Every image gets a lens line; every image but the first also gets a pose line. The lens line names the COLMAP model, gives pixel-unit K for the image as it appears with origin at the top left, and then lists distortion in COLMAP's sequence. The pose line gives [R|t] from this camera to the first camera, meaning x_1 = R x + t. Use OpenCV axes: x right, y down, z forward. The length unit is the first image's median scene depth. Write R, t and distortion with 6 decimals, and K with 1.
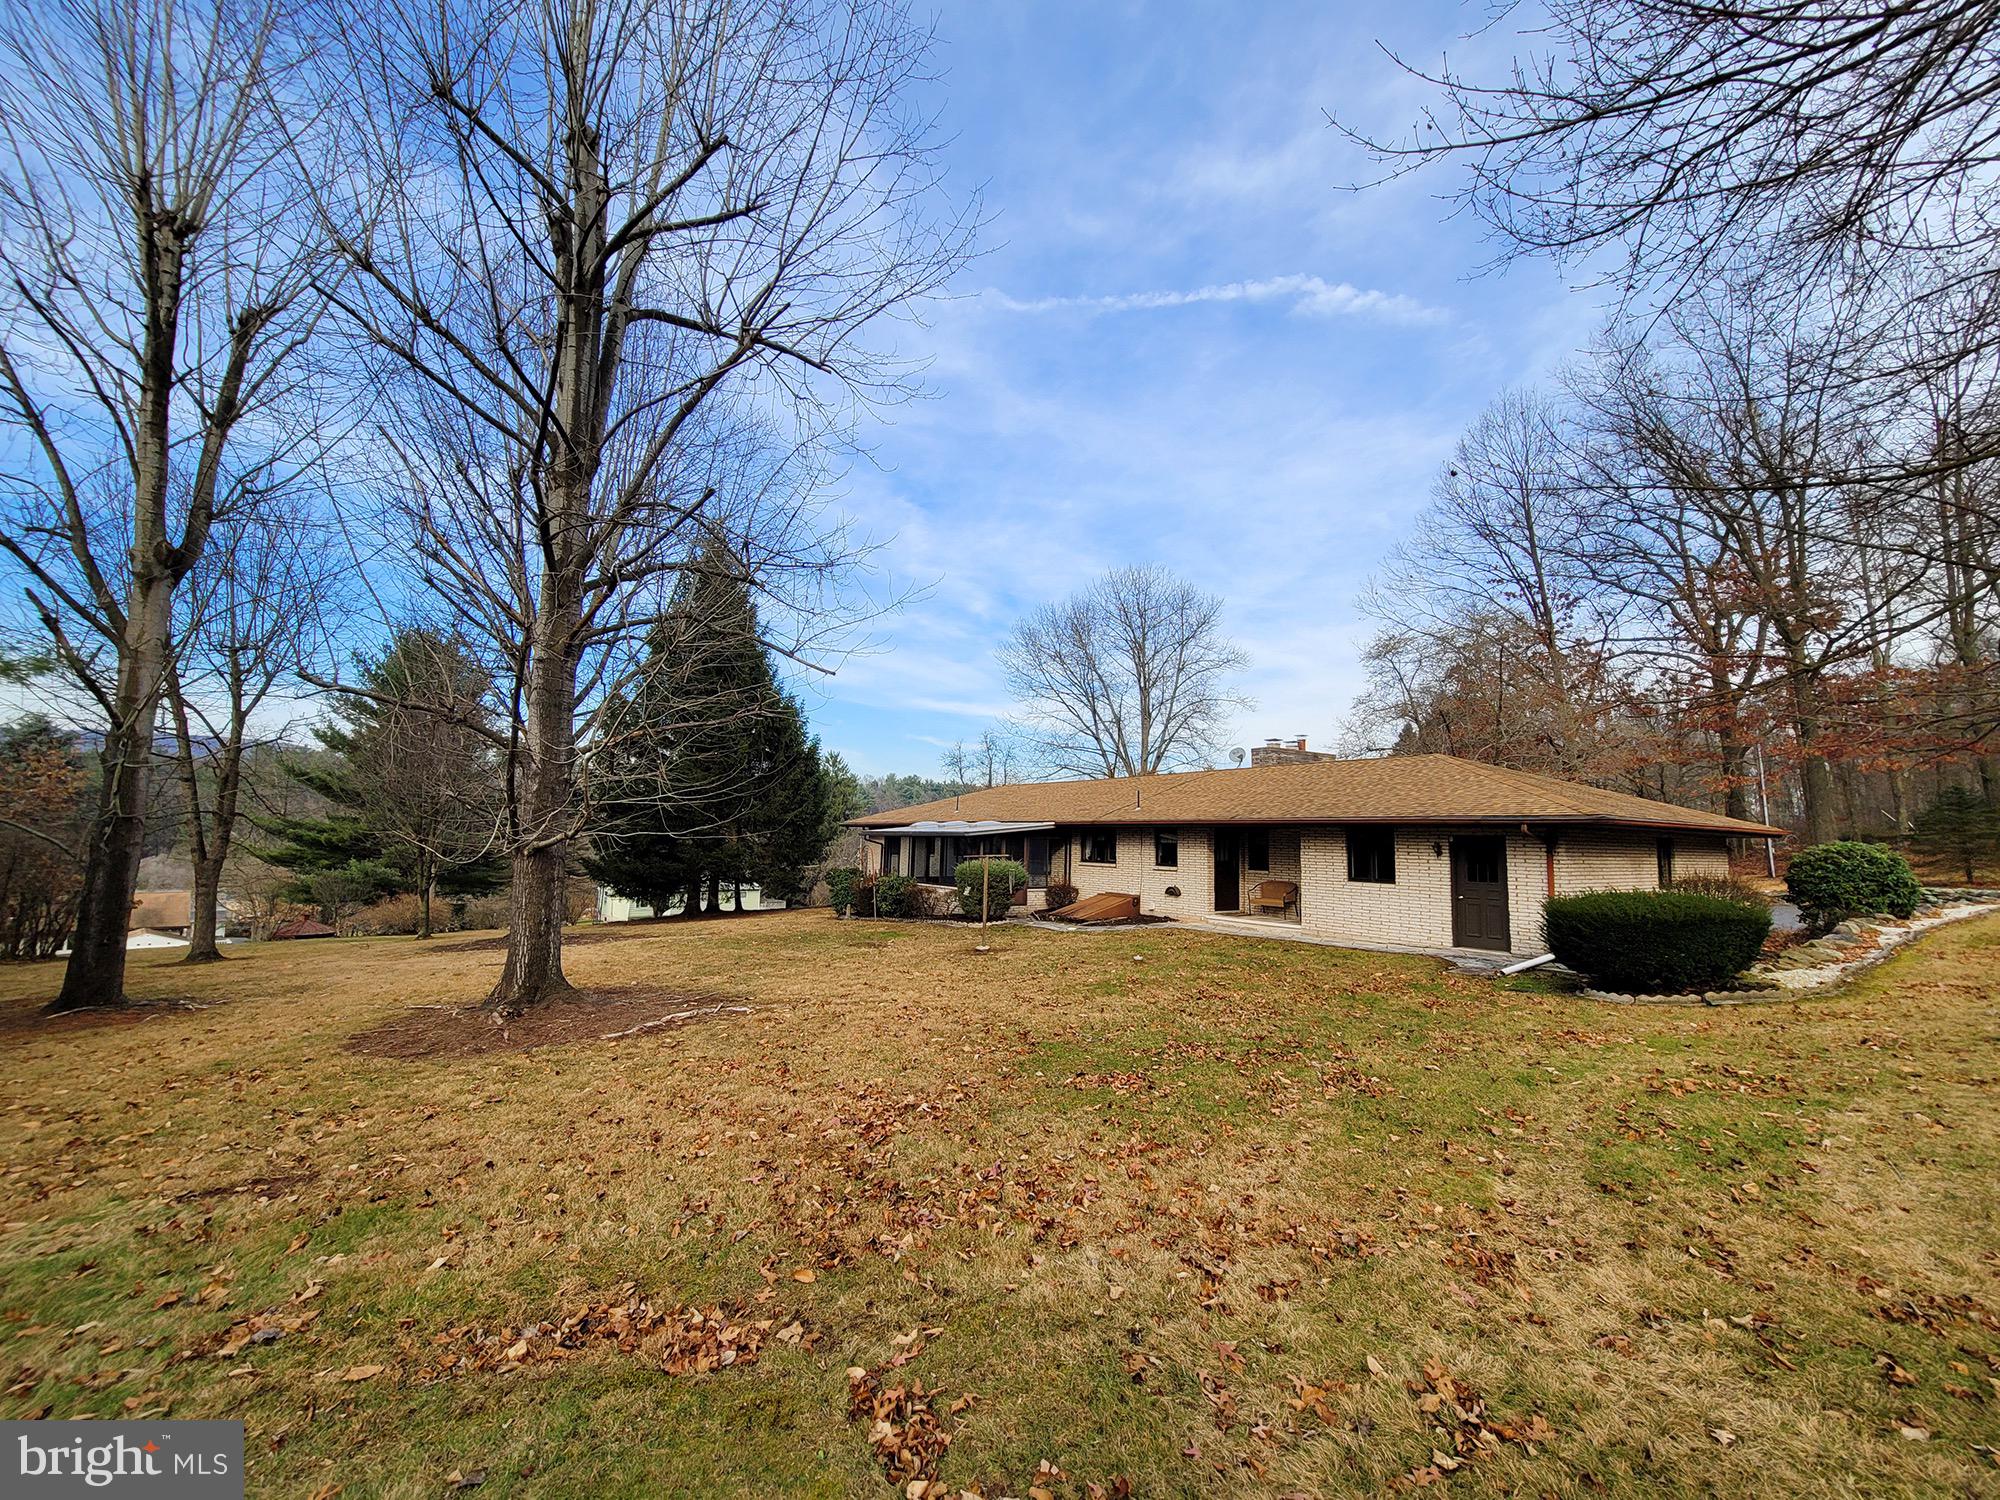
lens RADIAL K [[797.0, 0, 1000.0], [0, 797.0, 750.0], [0, 0, 1]] dist [0.002599, 0.000208]
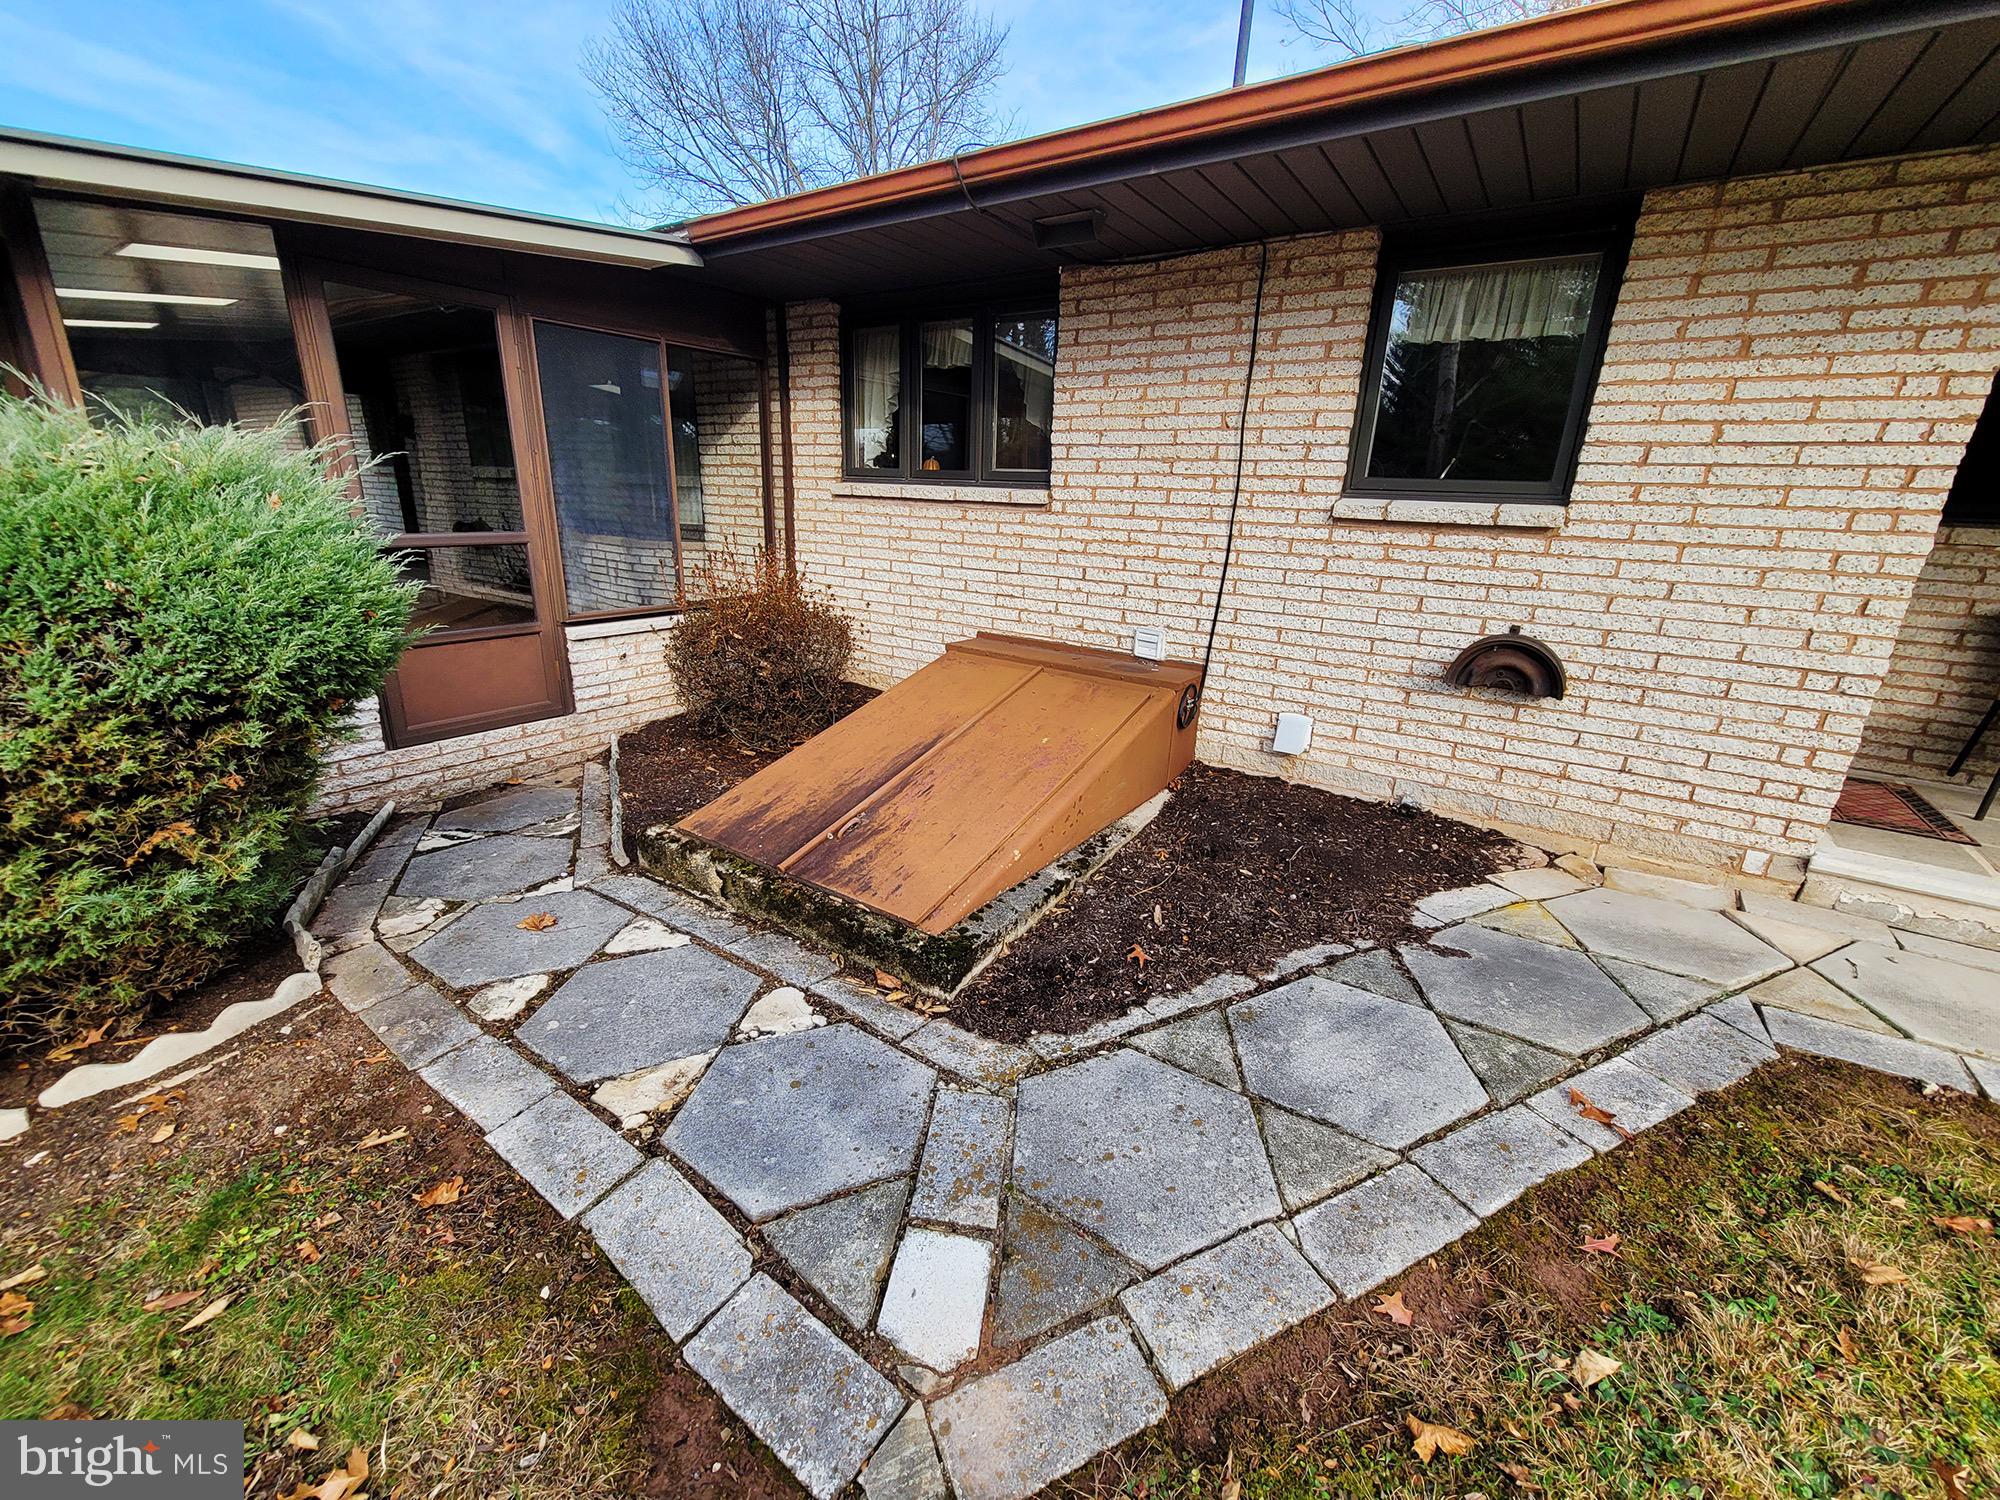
lens RADIAL K [[819.0, 0, 1002.3], [0, 819.0, 783.8], [0, 0, 1]] dist [0.000268, -0.000340]
pose [[0.937623, -0.106355, 0.330985, 0.063829], [-0.053076, 0.897103, 0.438622, 0.120583], [-0.343577, -0.428829, 0.835500, 0.806435]]
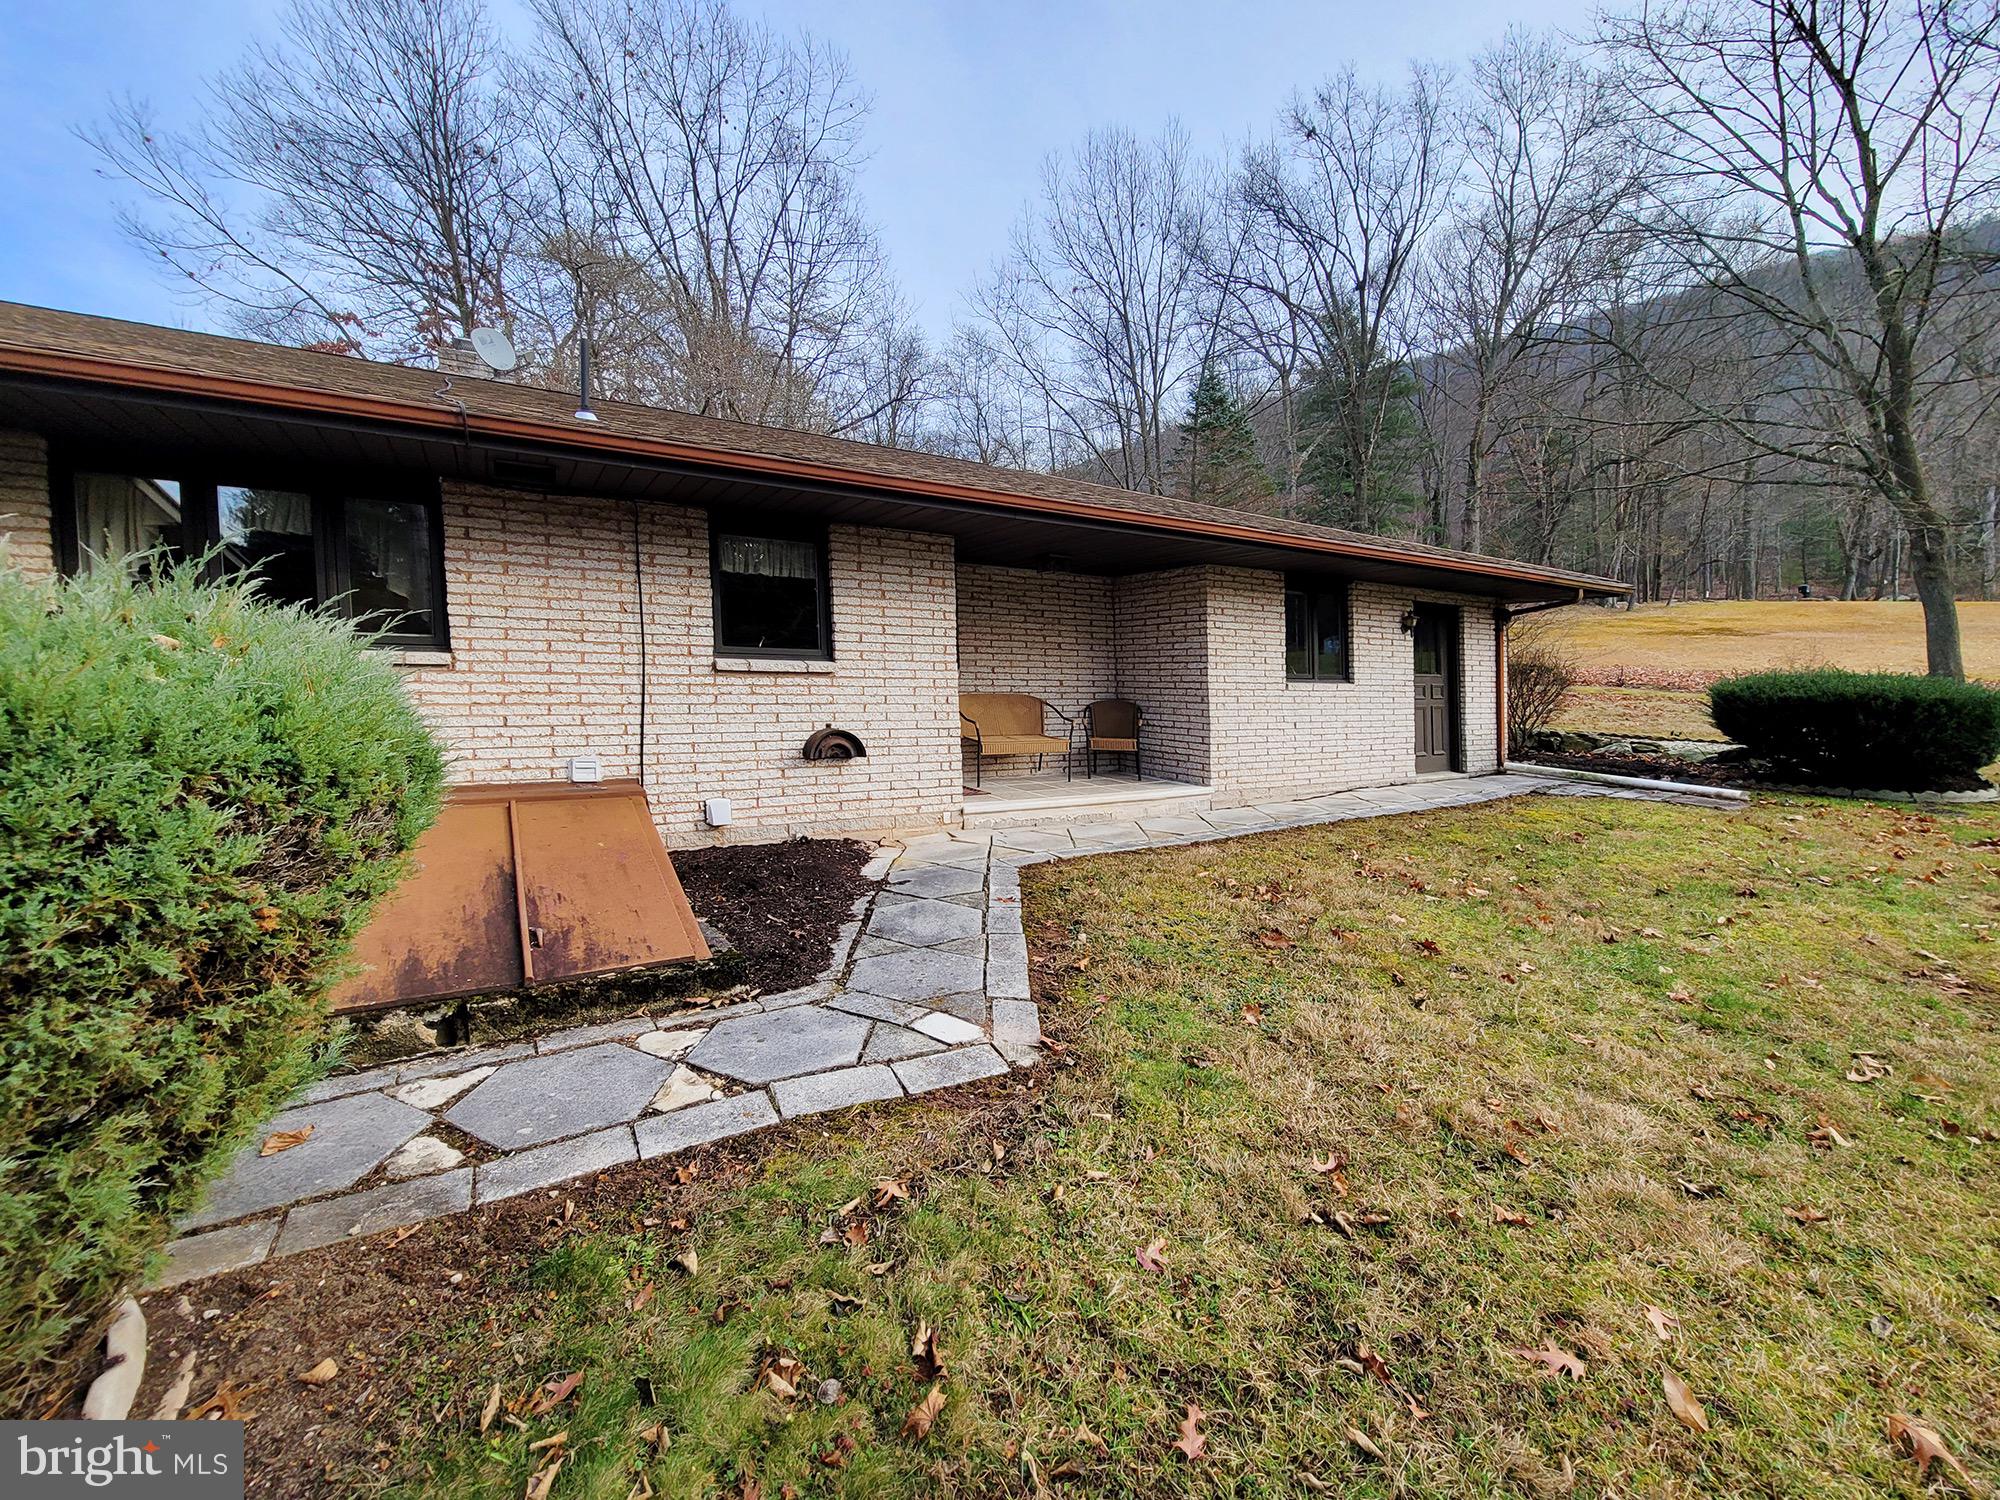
lens RADIAL K [[813.4, 0, 993.1], [0, 813.4, 626.0], [0, 0, 1]] dist [0.000130, -0.000026]
pose [[0.097930, 0.040393, 0.994373, -0.054448], [-0.129275, 0.991226, -0.027534, 0.123130], [-0.986761, -0.125851, 0.102292, 0.831864]]
